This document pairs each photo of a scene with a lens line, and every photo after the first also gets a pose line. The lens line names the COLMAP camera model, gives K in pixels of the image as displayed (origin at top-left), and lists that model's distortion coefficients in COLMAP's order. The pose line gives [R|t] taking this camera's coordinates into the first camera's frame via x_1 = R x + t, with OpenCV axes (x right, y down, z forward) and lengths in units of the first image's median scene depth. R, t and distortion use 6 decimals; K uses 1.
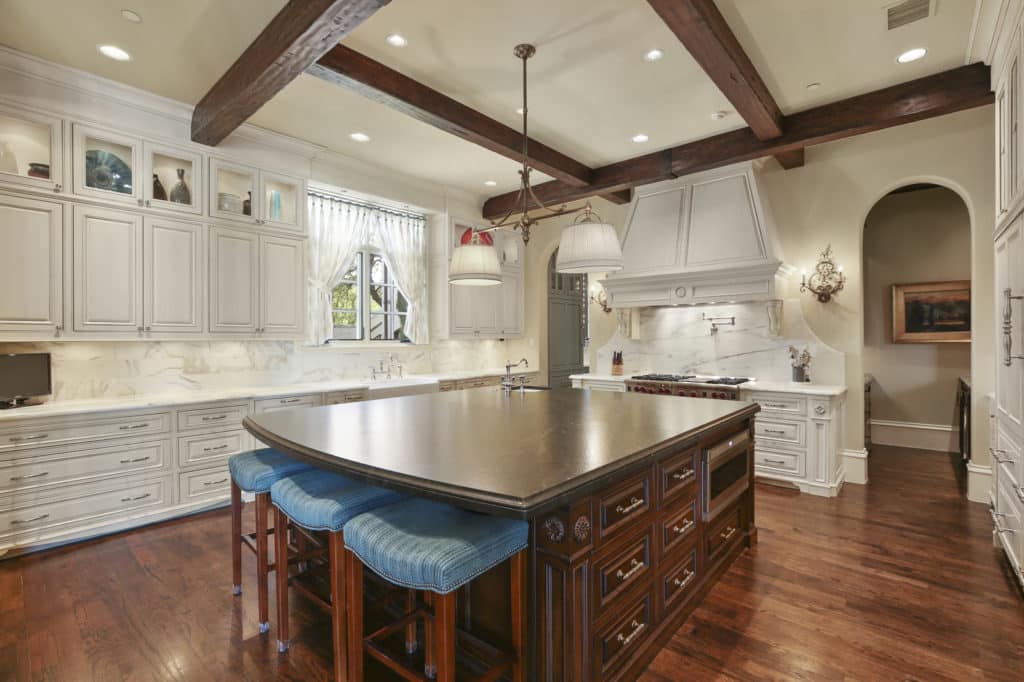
lens RADIAL K [[467.4, 0, 516.6], [0, 467.4, 335.1], [0, 0, 1]] dist [-0.000227, 0.000177]
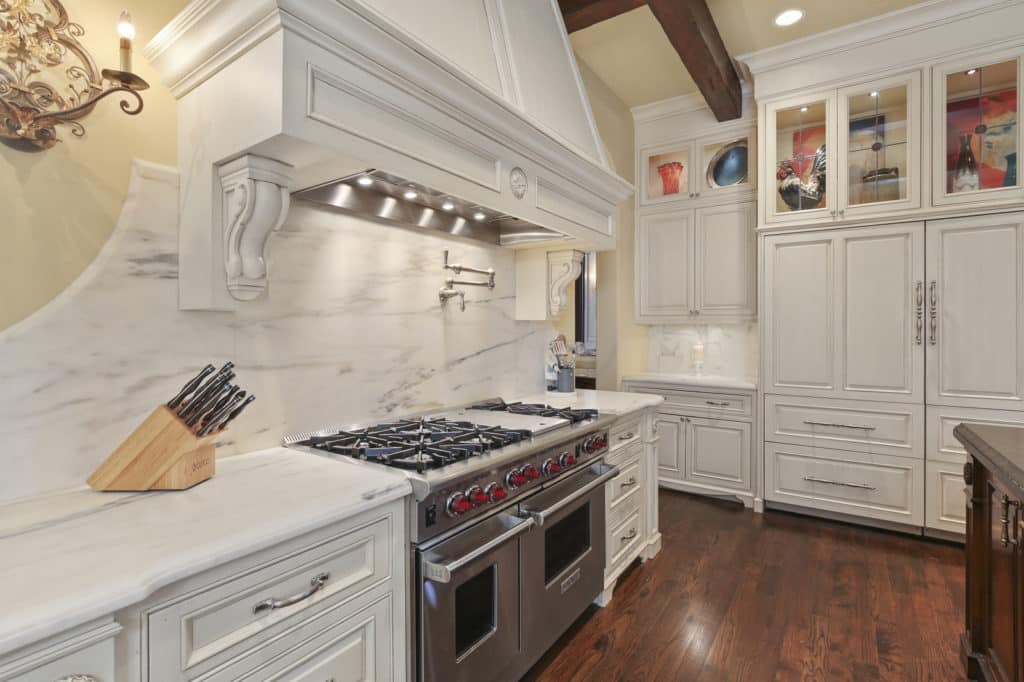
lens RADIAL K [[467.4, 0, 516.6], [0, 467.4, 335.1], [0, 0, 1]] dist [-0.000227, 0.000177]
pose [[-0.111461, -0.000313, 0.993769, 0.001329], [-0.004907, 0.999988, -0.000236, 0.022632], [-0.993757, -0.004902, -0.111461, 0.952662]]
